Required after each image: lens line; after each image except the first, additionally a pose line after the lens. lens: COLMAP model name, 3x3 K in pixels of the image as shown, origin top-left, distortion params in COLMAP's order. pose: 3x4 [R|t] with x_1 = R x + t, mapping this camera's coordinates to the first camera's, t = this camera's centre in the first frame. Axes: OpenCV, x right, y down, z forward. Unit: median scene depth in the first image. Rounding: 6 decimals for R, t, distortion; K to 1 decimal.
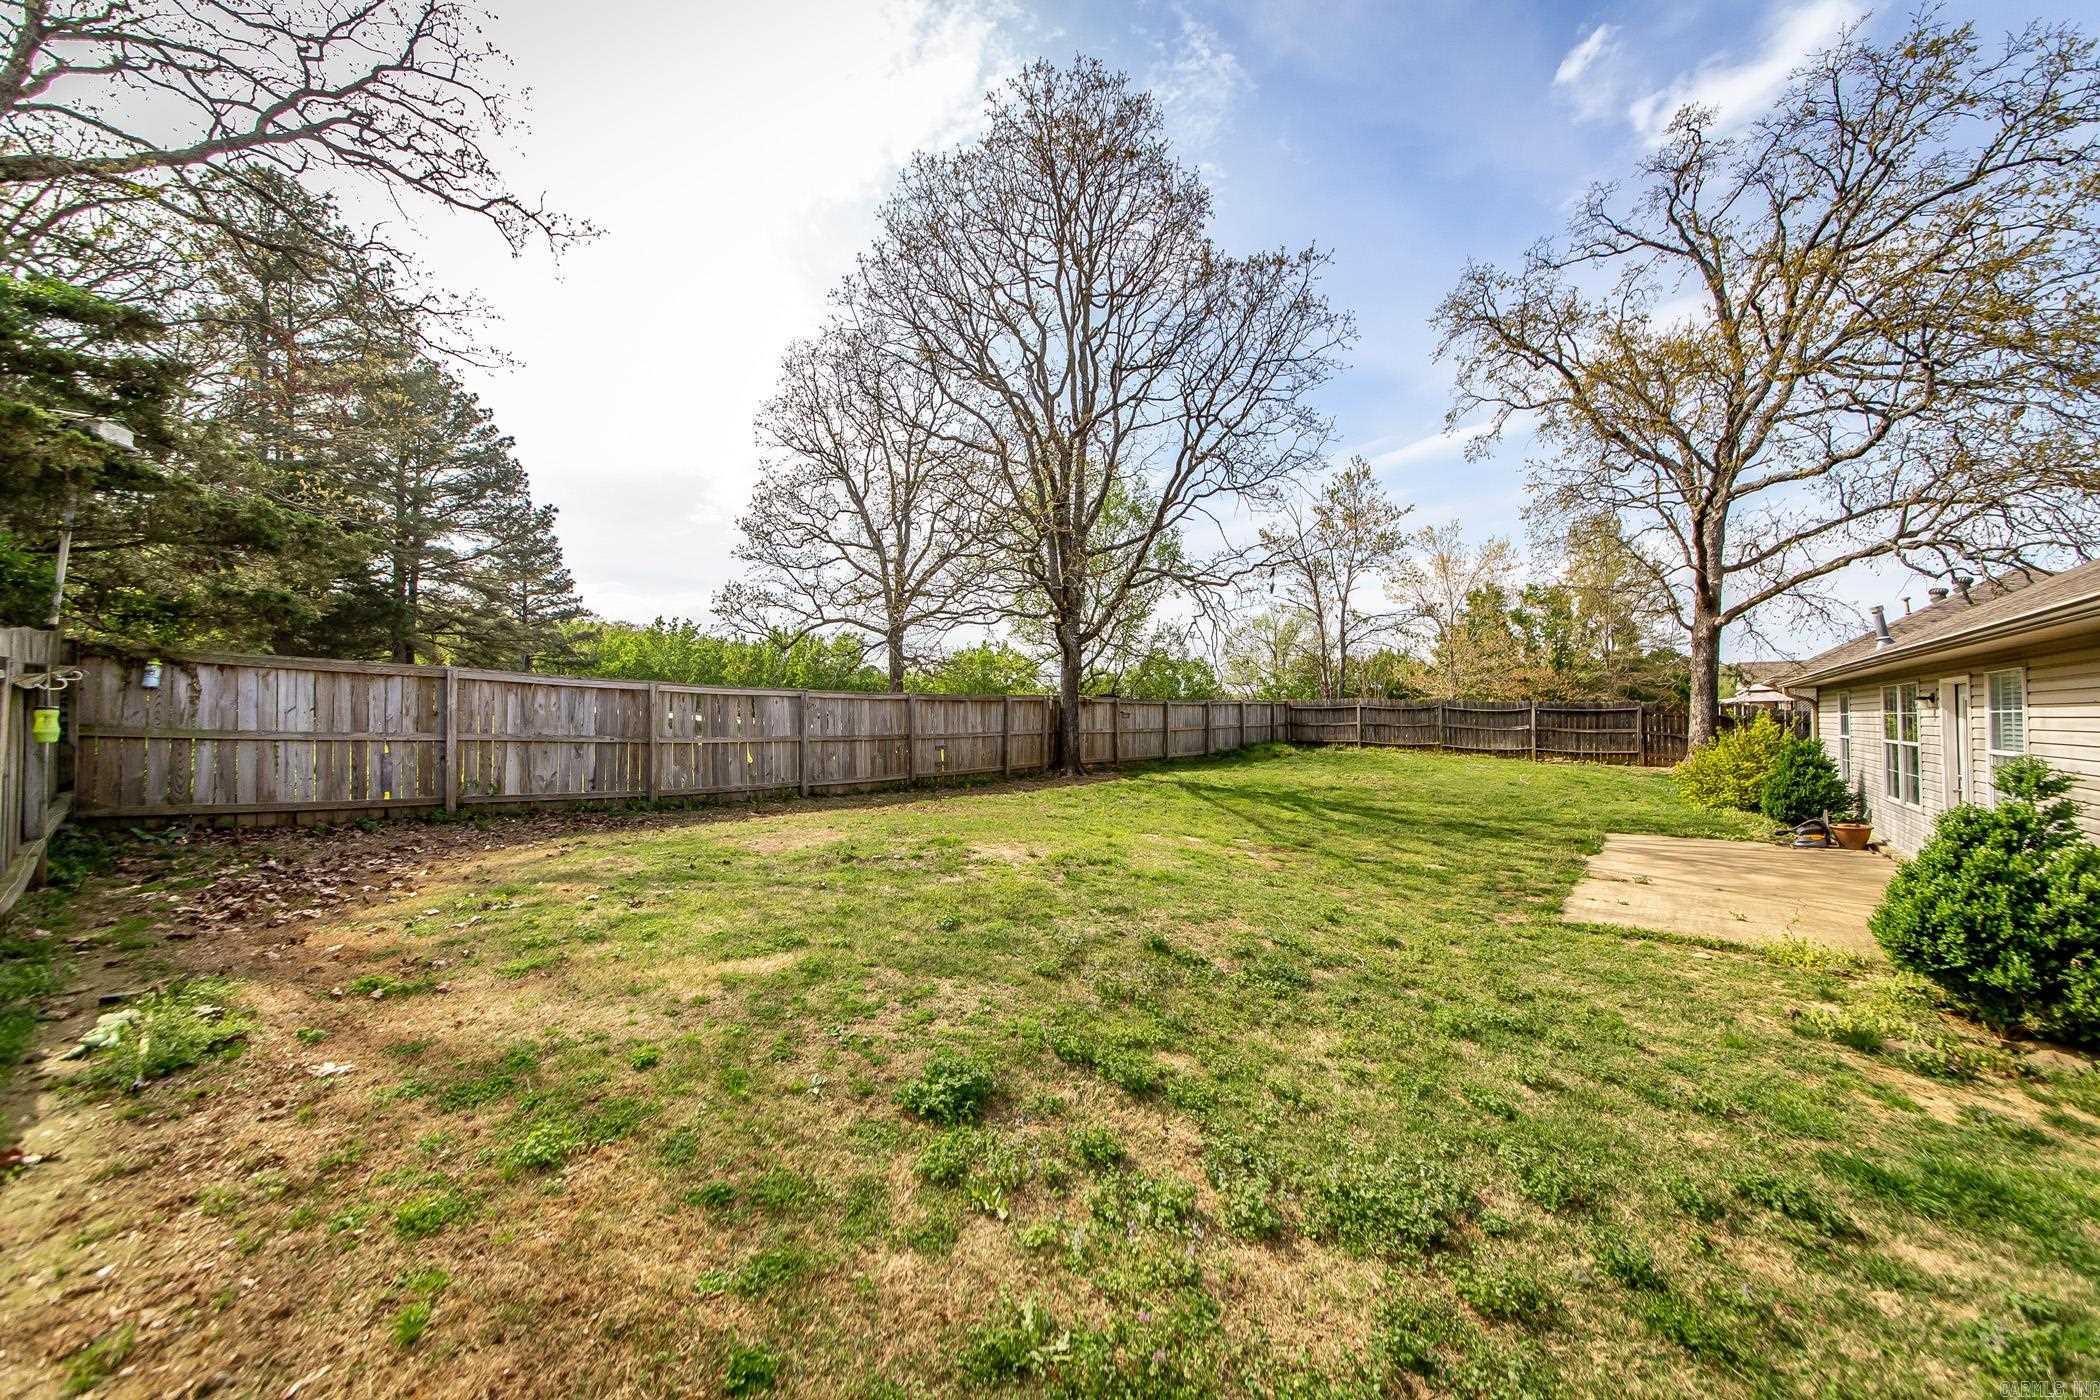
lens RADIAL K [[748.0, 0, 1060.8], [0, 748.0, 702.5], [0, 0, 1]] dist [-0.006376, 0.002361]
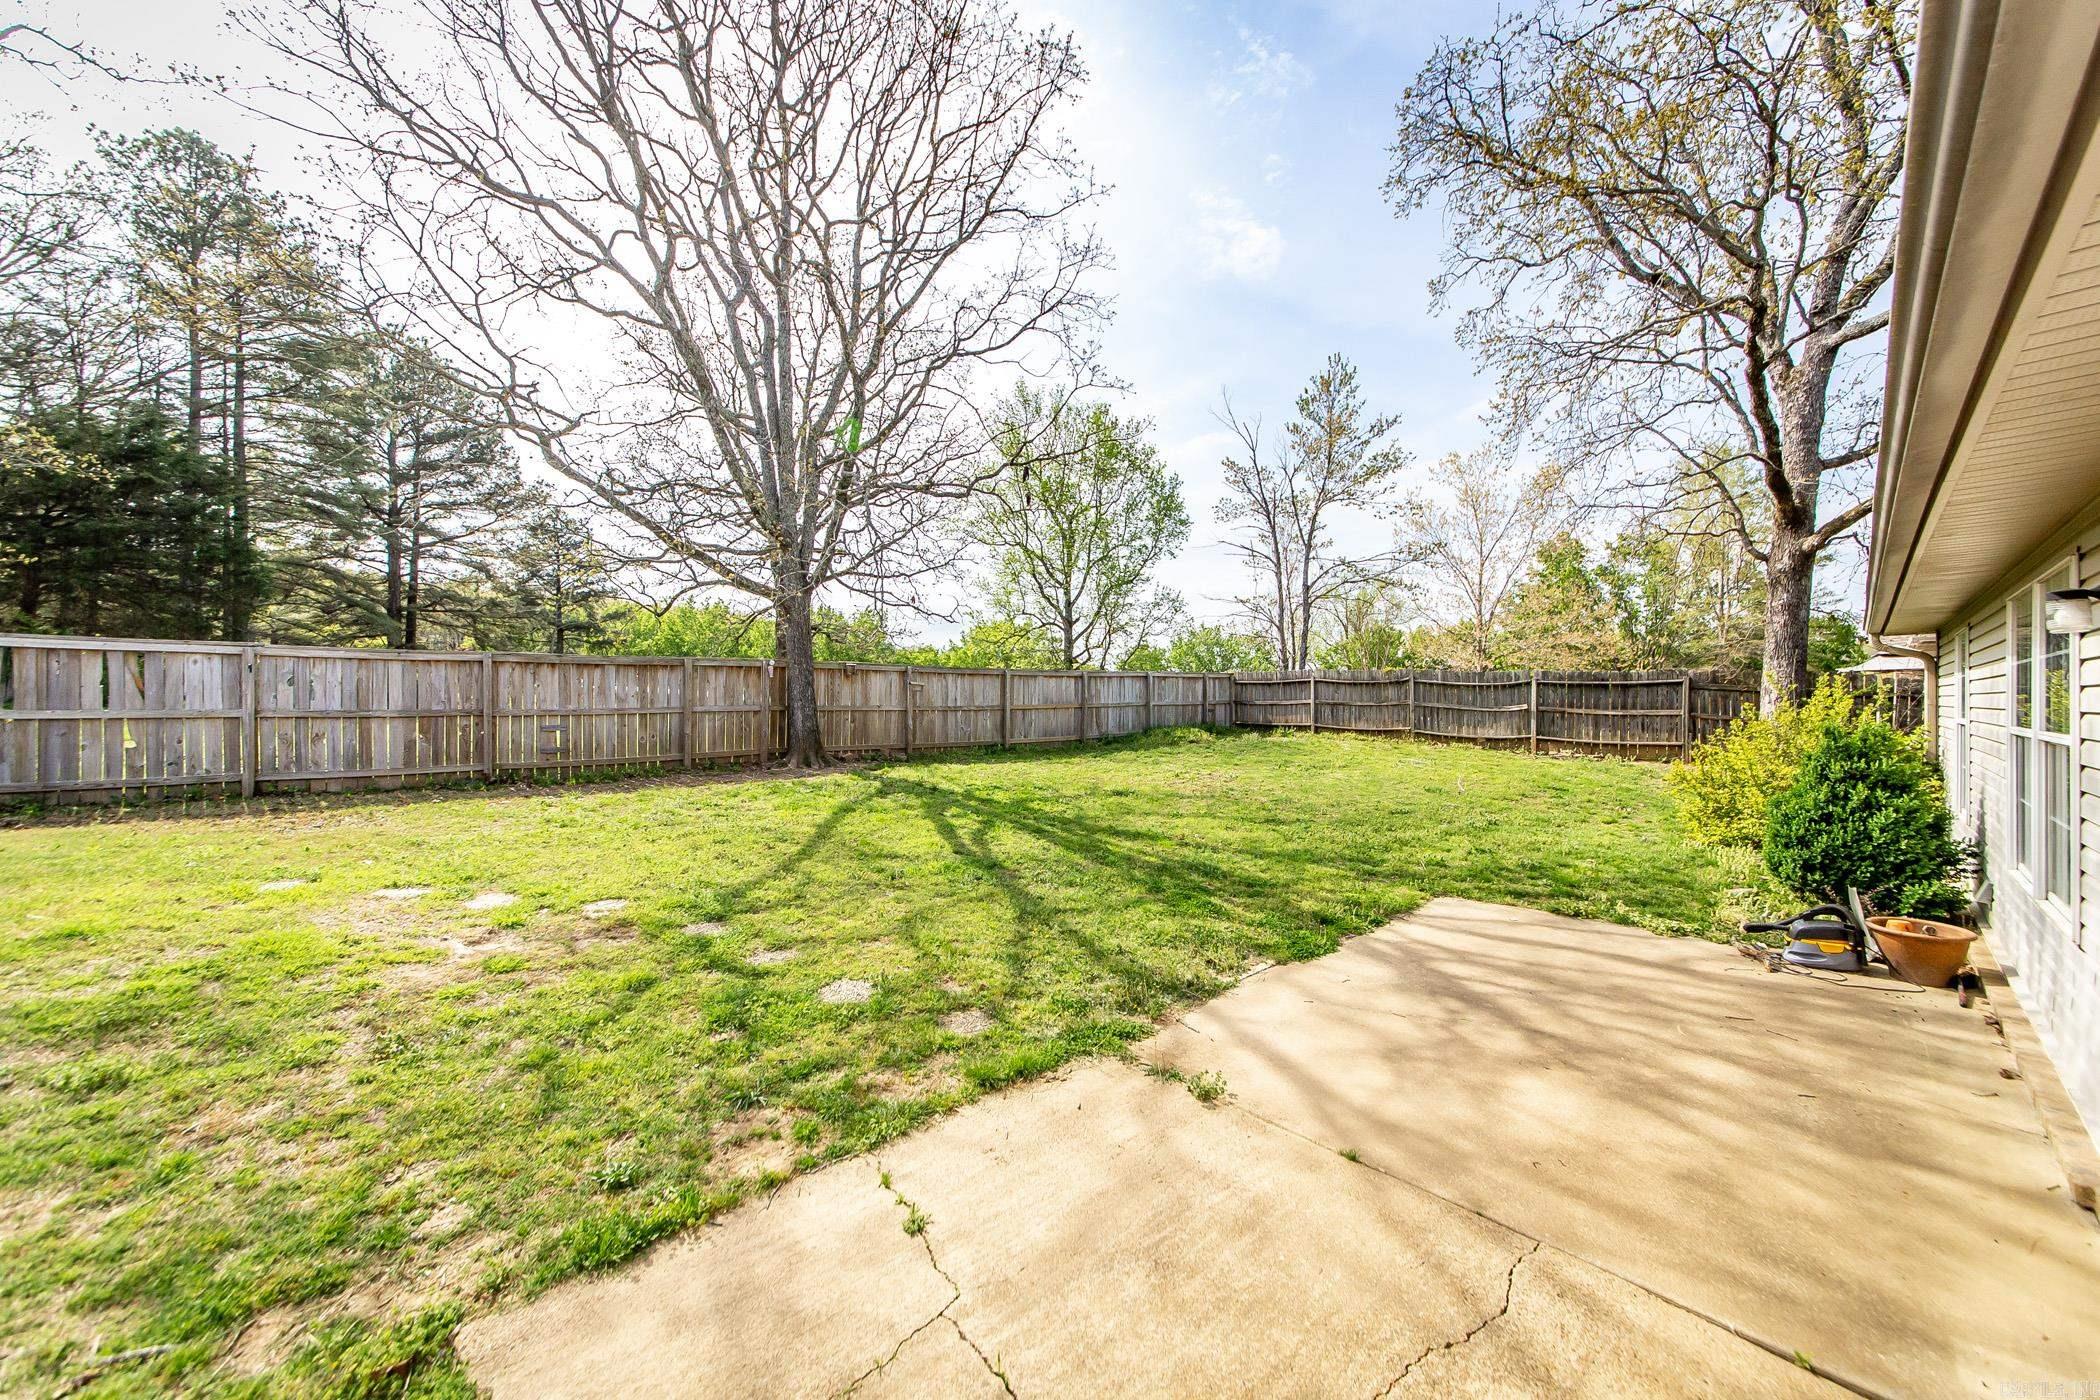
lens RADIAL K [[748.0, 0, 1058.8], [0, 748.0, 701.8], [0, 0, 1]] dist [-0.006376, 0.002361]
pose [[0.990332, 0.003661, -0.138669, 0.322760], [-0.000405, 0.999724, 0.023503, 0.013151], [0.138717, -0.023219, 0.990060, 0.261215]]
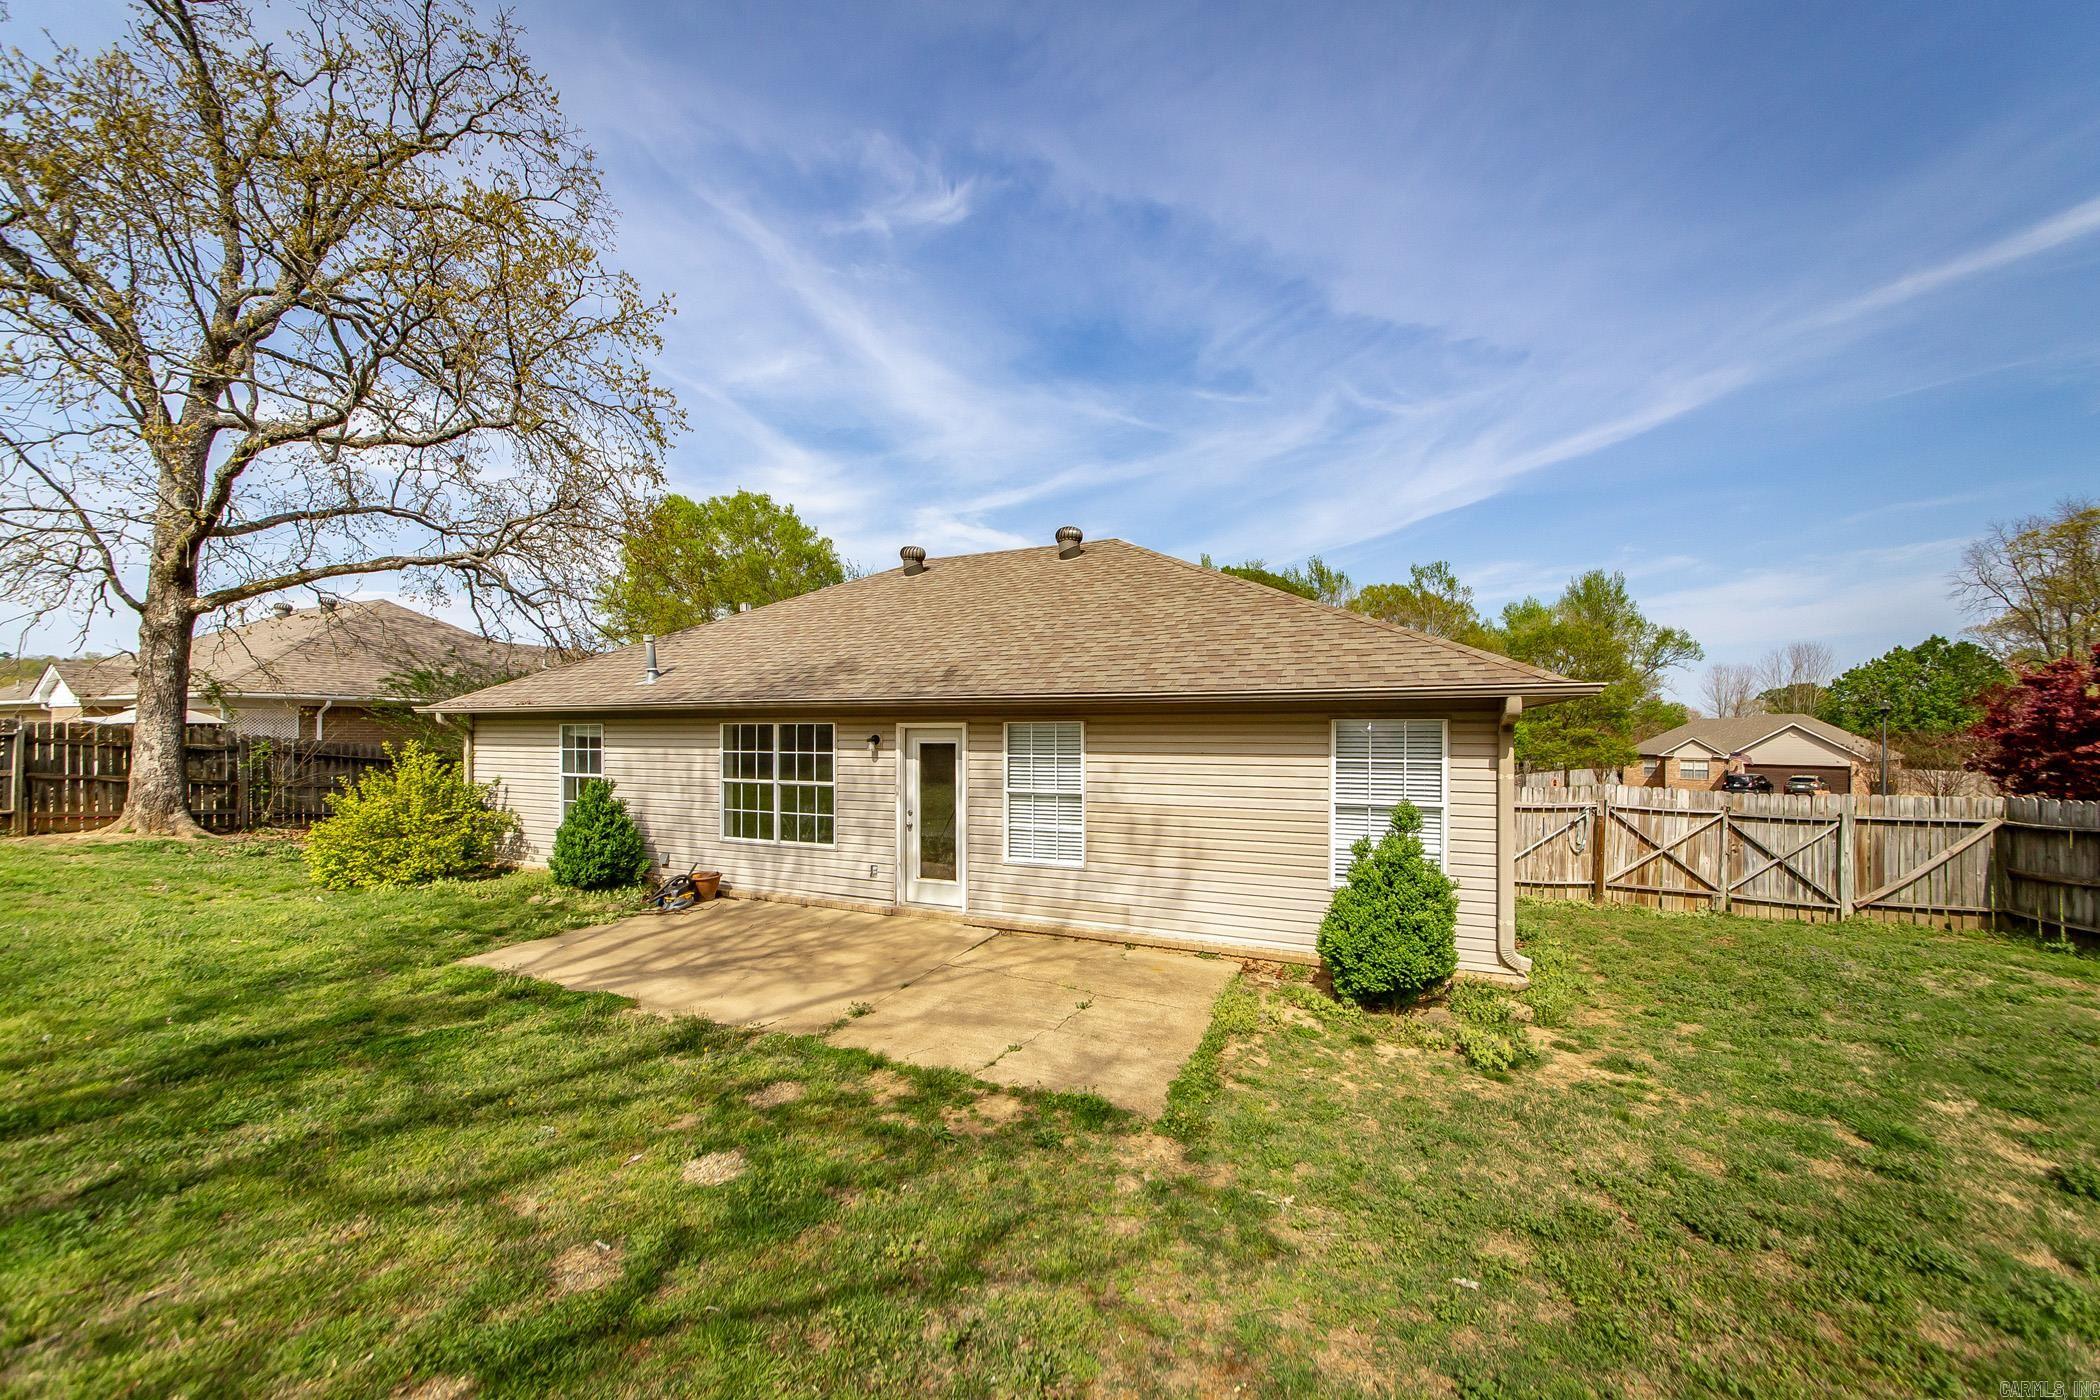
lens RADIAL K [[748.0, 0, 1033.7], [0, 748.0, 706.2], [0, 0, 1]] dist [-0.006376, 0.002361]
pose [[-0.269389, 0.039992, 0.962201, 0.030419], [-0.025115, 0.998506, -0.048532, -0.003922], [-0.962704, -0.037239, -0.267983, 0.443499]]
